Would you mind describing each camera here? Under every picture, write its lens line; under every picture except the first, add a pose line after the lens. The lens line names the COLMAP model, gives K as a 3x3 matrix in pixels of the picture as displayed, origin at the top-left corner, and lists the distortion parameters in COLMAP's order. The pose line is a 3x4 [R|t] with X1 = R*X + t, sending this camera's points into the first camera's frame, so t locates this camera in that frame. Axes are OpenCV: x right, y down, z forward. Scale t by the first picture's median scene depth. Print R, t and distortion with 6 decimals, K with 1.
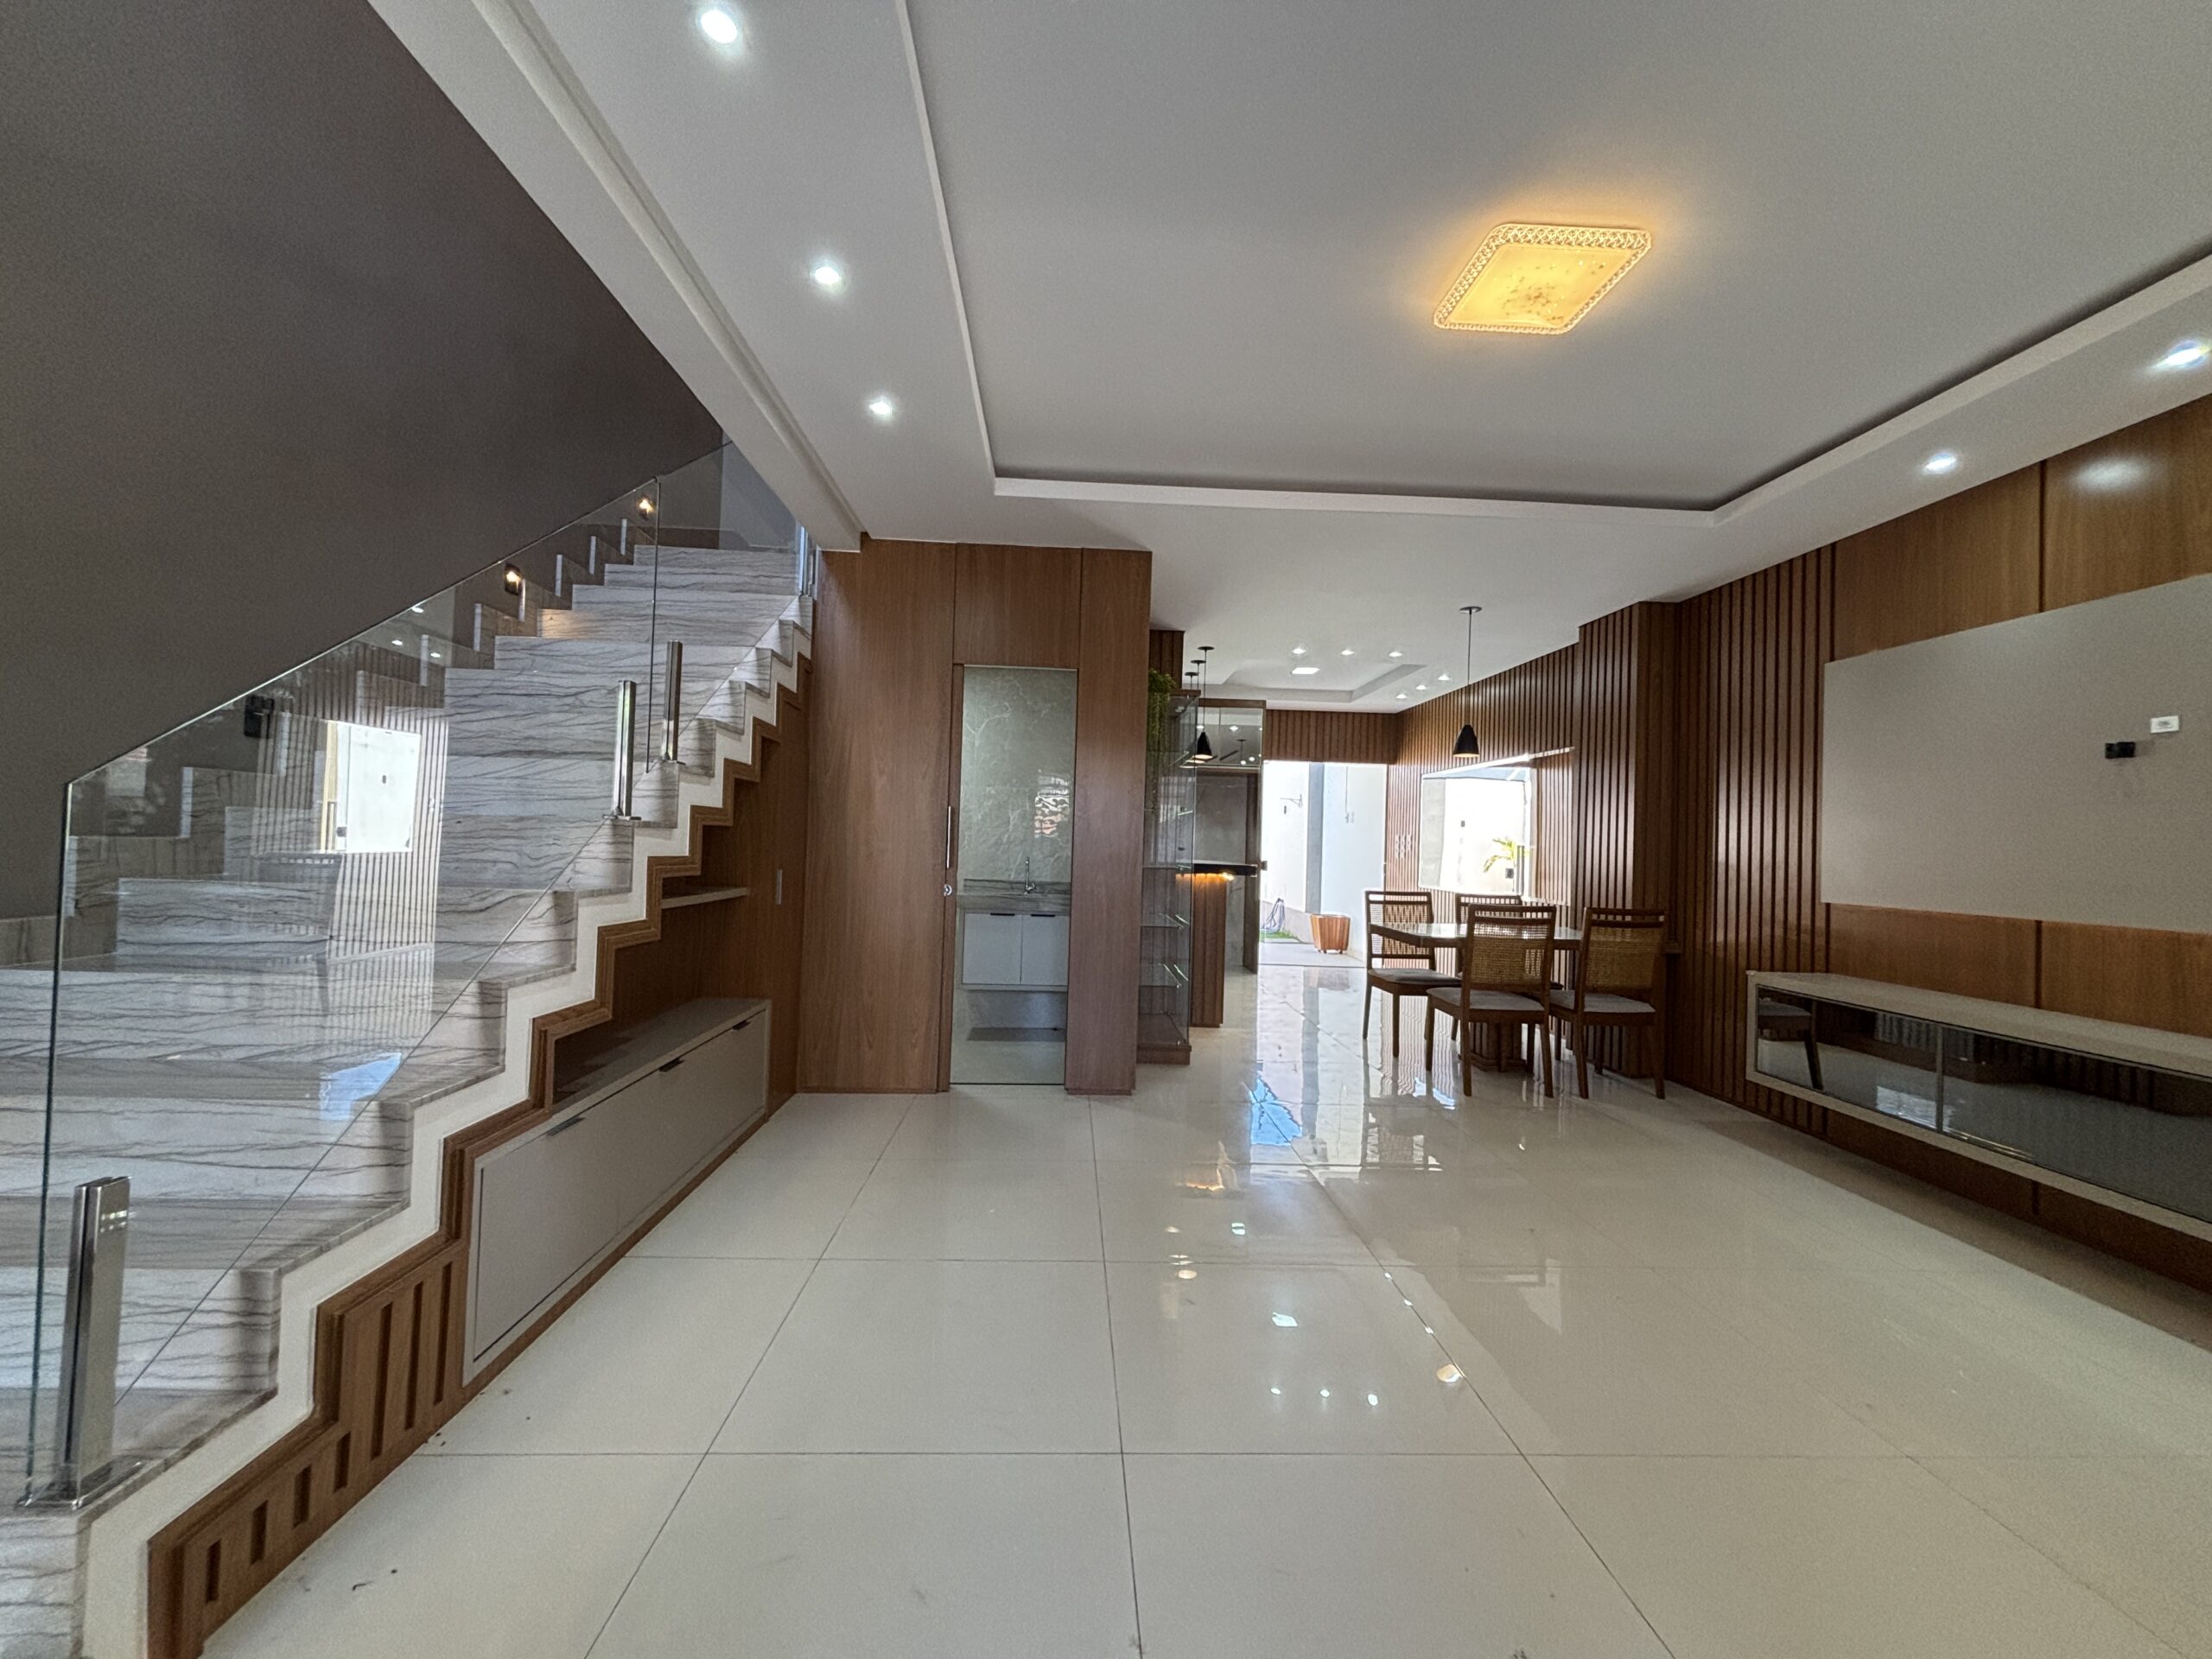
lens RADIAL K [[881.1, 0, 1106.0], [0, 881.1, 829.5], [0, 0, 1]] dist [-0.000316, -0.000283]
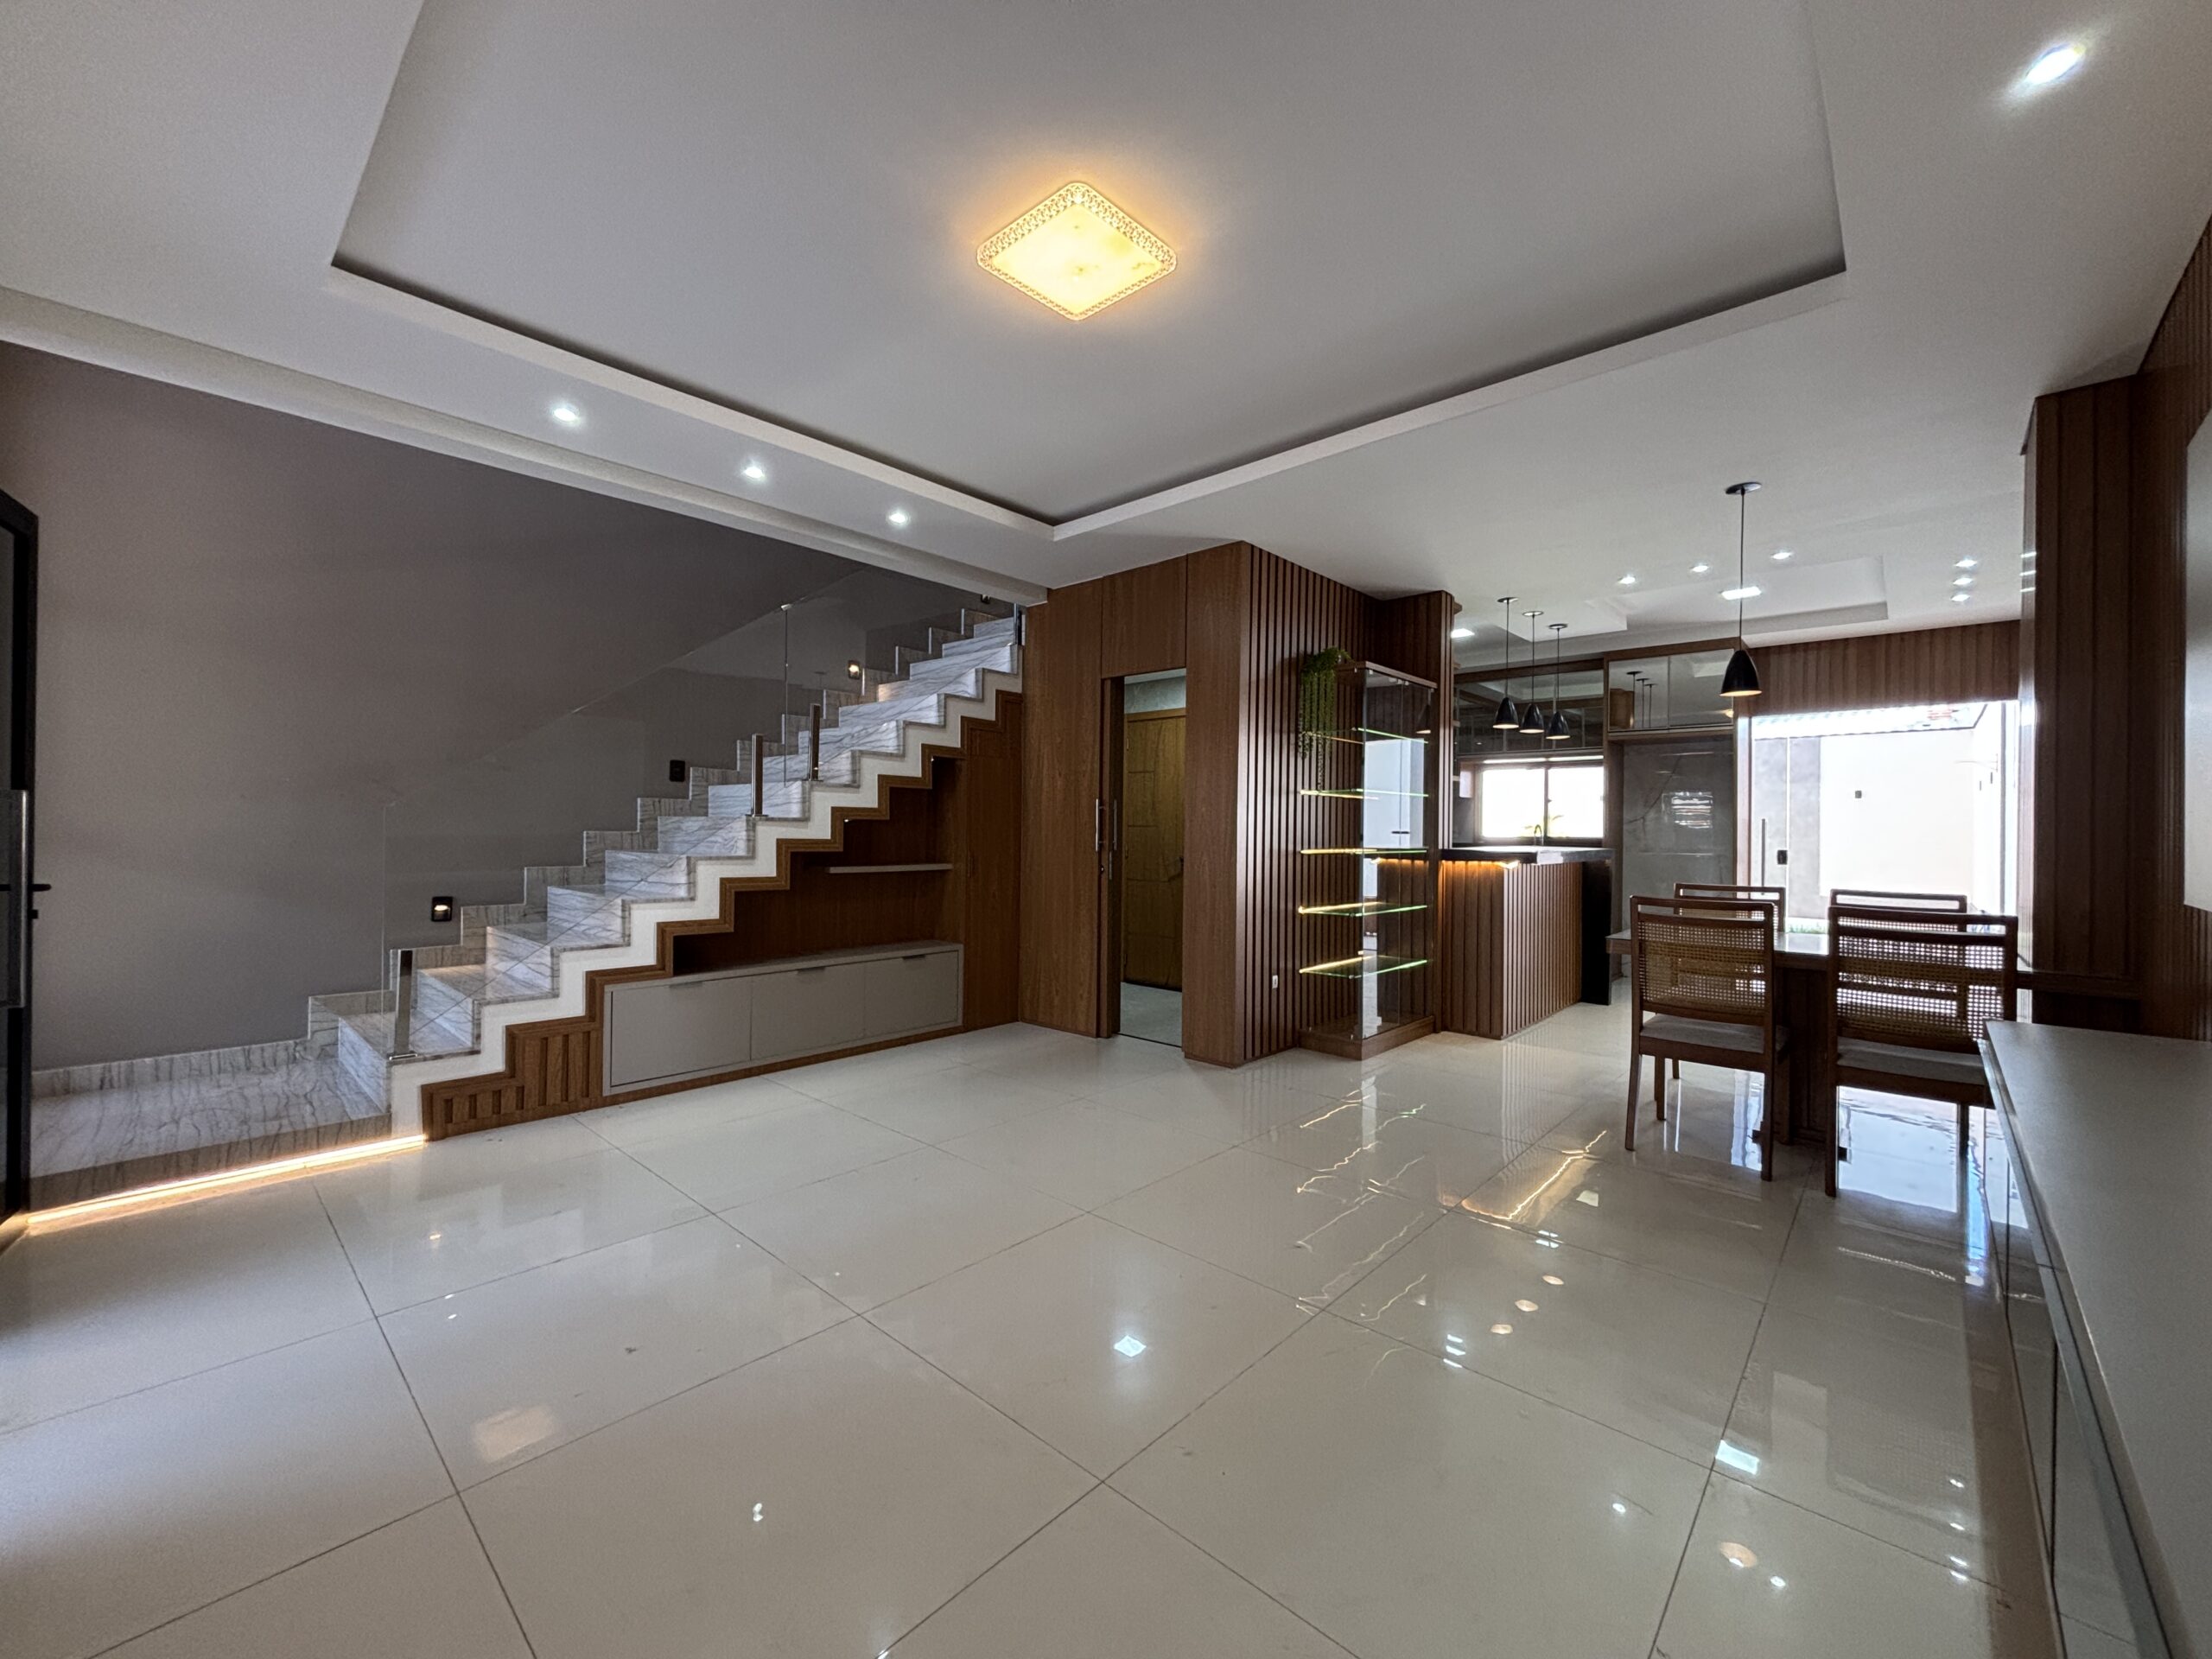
lens RADIAL K [[886.8, 0, 1110.1], [0, 886.8, 827.8], [0, 0, 1]] dist [0.000664, -0.000168]
pose [[0.707697, -0.022781, -0.706149, 0.563799], [0.021852, 0.999708, -0.010351, 0.020725], [0.706178, -0.008105, 0.707988, 0.133898]]
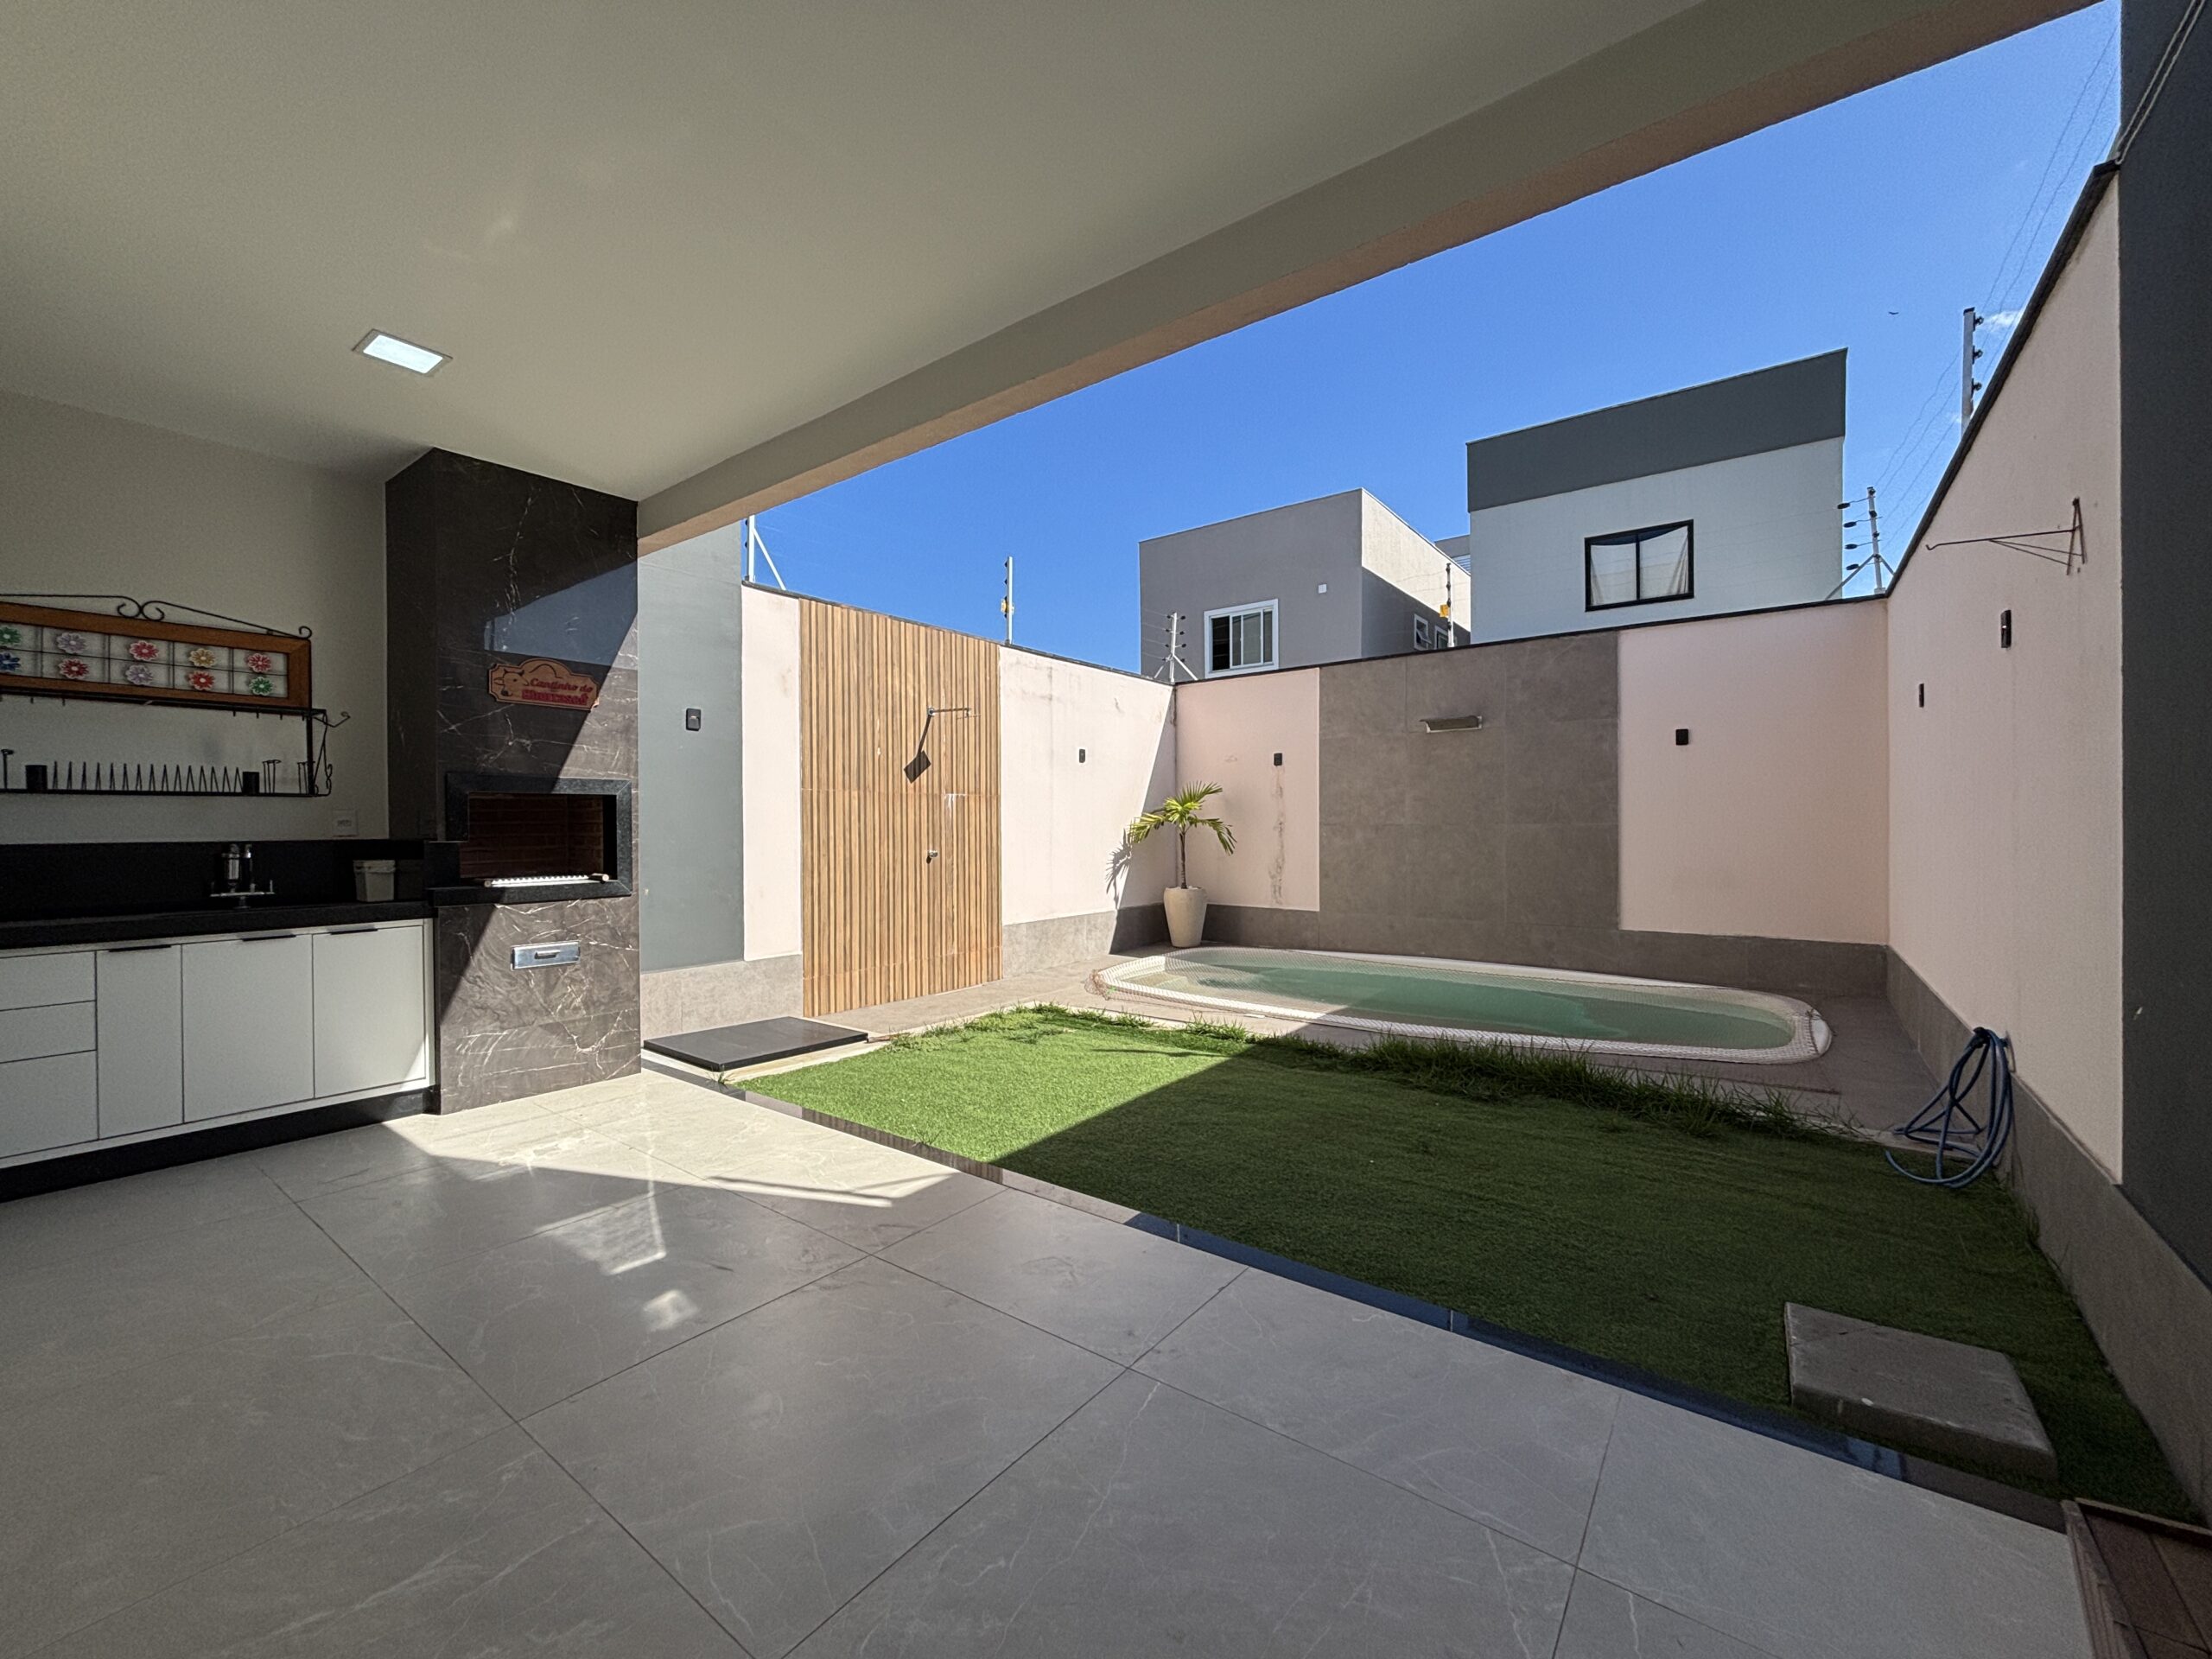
lens RADIAL K [[884.7, 0, 1103.2], [0, 884.7, 826.5], [0, 0, 1]] dist [0.001060, -0.000394]
pose [[0.764483, -0.033797, -0.643757, 0.473806], [0.041332, 0.999140, -0.003372, 0.048710], [0.643317, -0.024030, 0.765222, 1.909132]]
